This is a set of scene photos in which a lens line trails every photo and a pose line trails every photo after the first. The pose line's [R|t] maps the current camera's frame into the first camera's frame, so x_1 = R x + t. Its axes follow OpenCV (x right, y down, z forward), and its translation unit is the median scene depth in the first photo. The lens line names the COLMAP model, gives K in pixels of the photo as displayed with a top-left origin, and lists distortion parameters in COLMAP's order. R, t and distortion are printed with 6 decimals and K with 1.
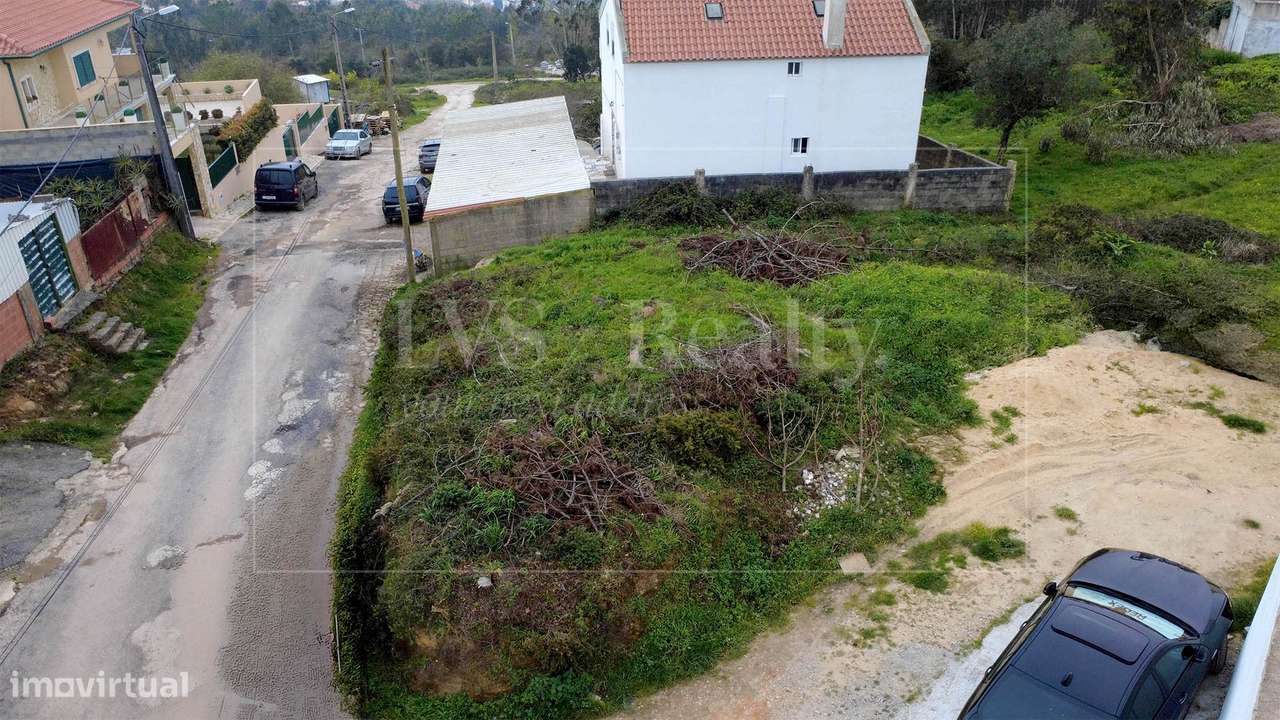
lens RADIAL K [[954.6, 0, 639.2], [0, 954.6, 364.7], [0, 0, 1]] dist [0.001587, -0.002011]
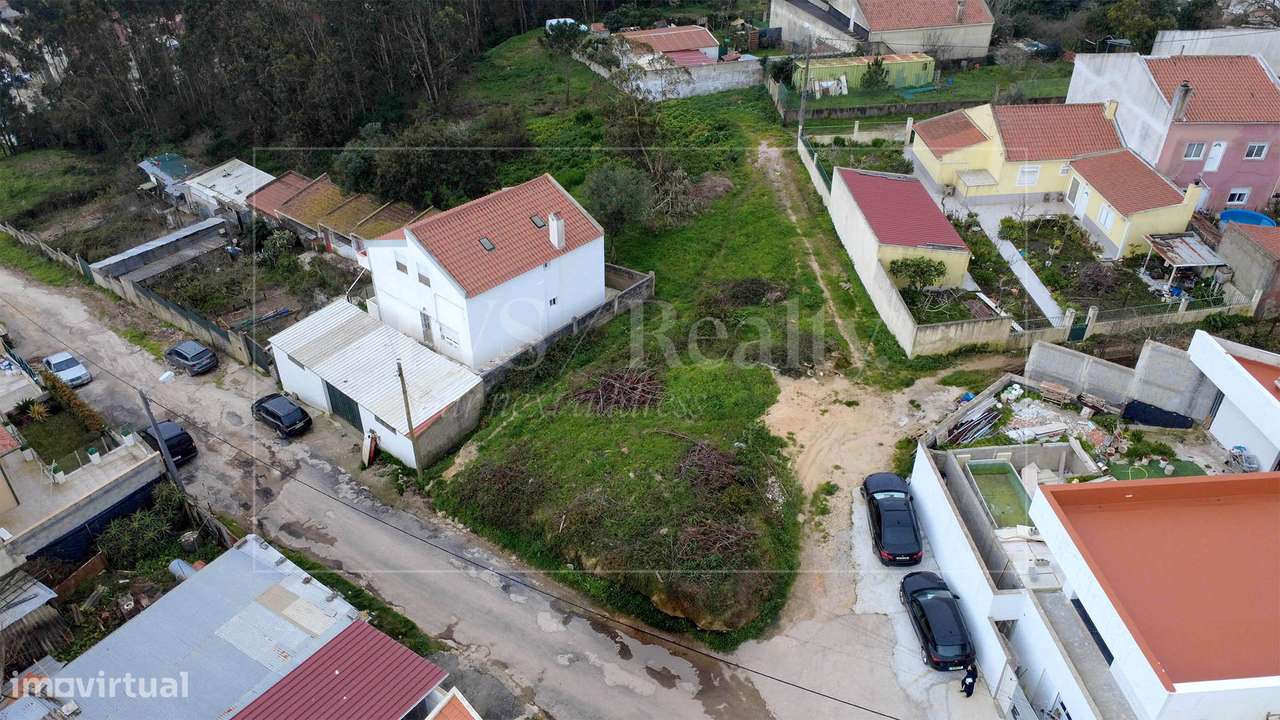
lens RADIAL K [[954.6, 0, 637.9], [0, 954.6, 363.3], [0, 0, 1]] dist [0.001587, -0.002011]
pose [[0.748092, -0.378680, 0.544940, -1.042572], [0.315152, 0.925417, 0.210434, -0.666648], [-0.583984, 0.014315, 0.811639, -0.707996]]
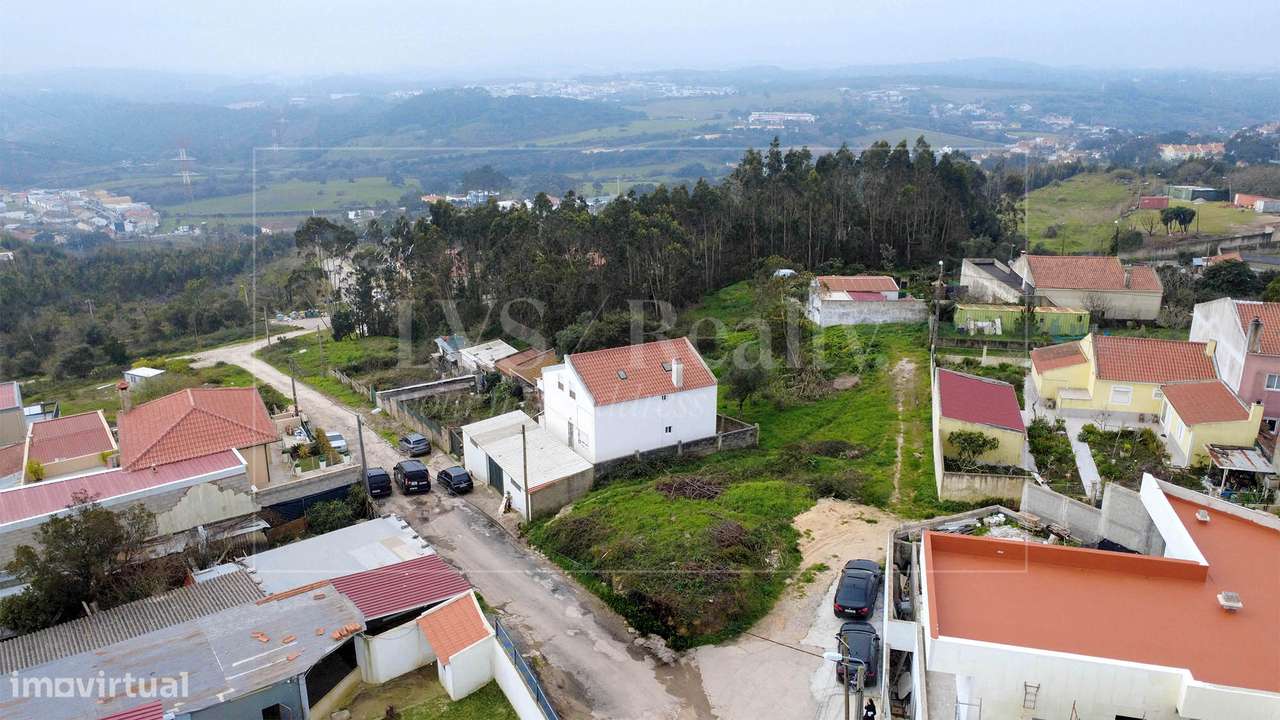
lens RADIAL K [[954.6, 0, 639.2], [0, 954.6, 365.9], [0, 0, 1]] dist [0.001587, -0.002011]
pose [[0.922678, -0.117358, 0.367277, -1.021704], [0.180978, 0.972922, -0.143772, -0.107503], [-0.340459, 0.199124, 0.918933, -1.517525]]
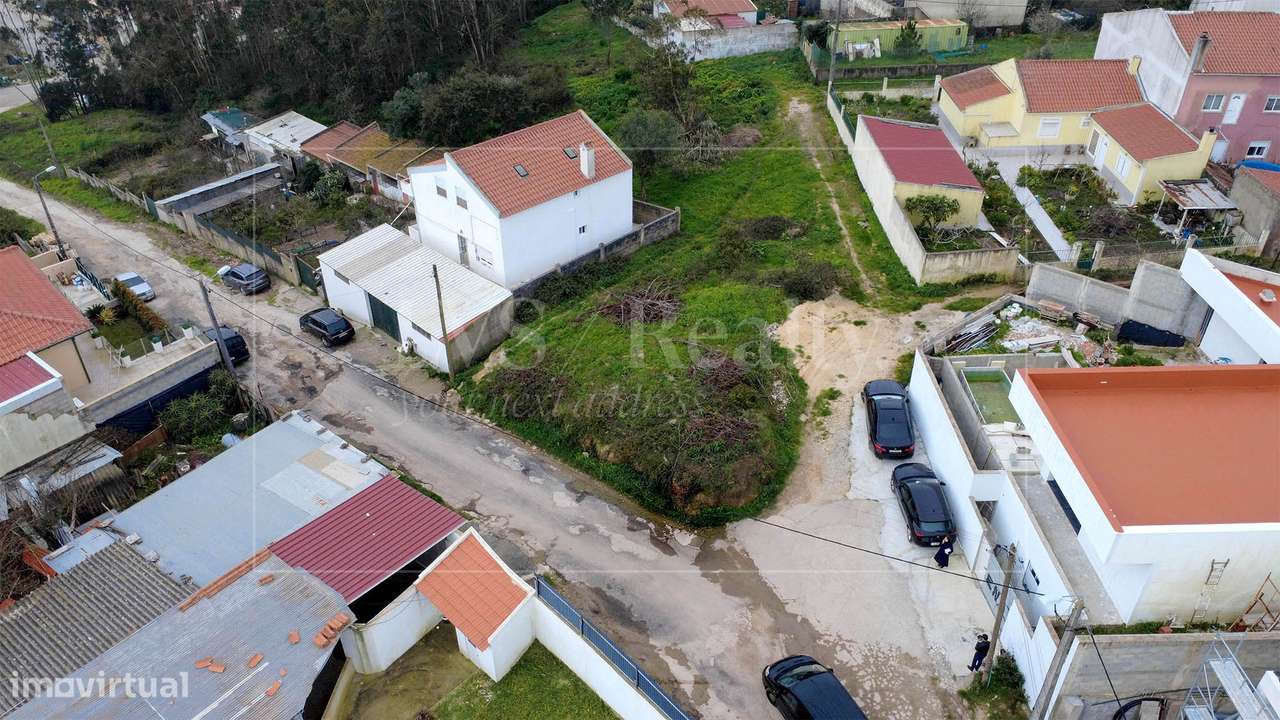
lens RADIAL K [[954.6, 0, 637.9], [0, 954.6, 361.7], [0, 0, 1]] dist [0.001587, -0.002011]
pose [[0.783107, -0.357446, 0.508897, -1.145872], [0.297657, 0.933927, 0.197940, -0.490416], [-0.546026, -0.003532, 0.837761, -0.858951]]
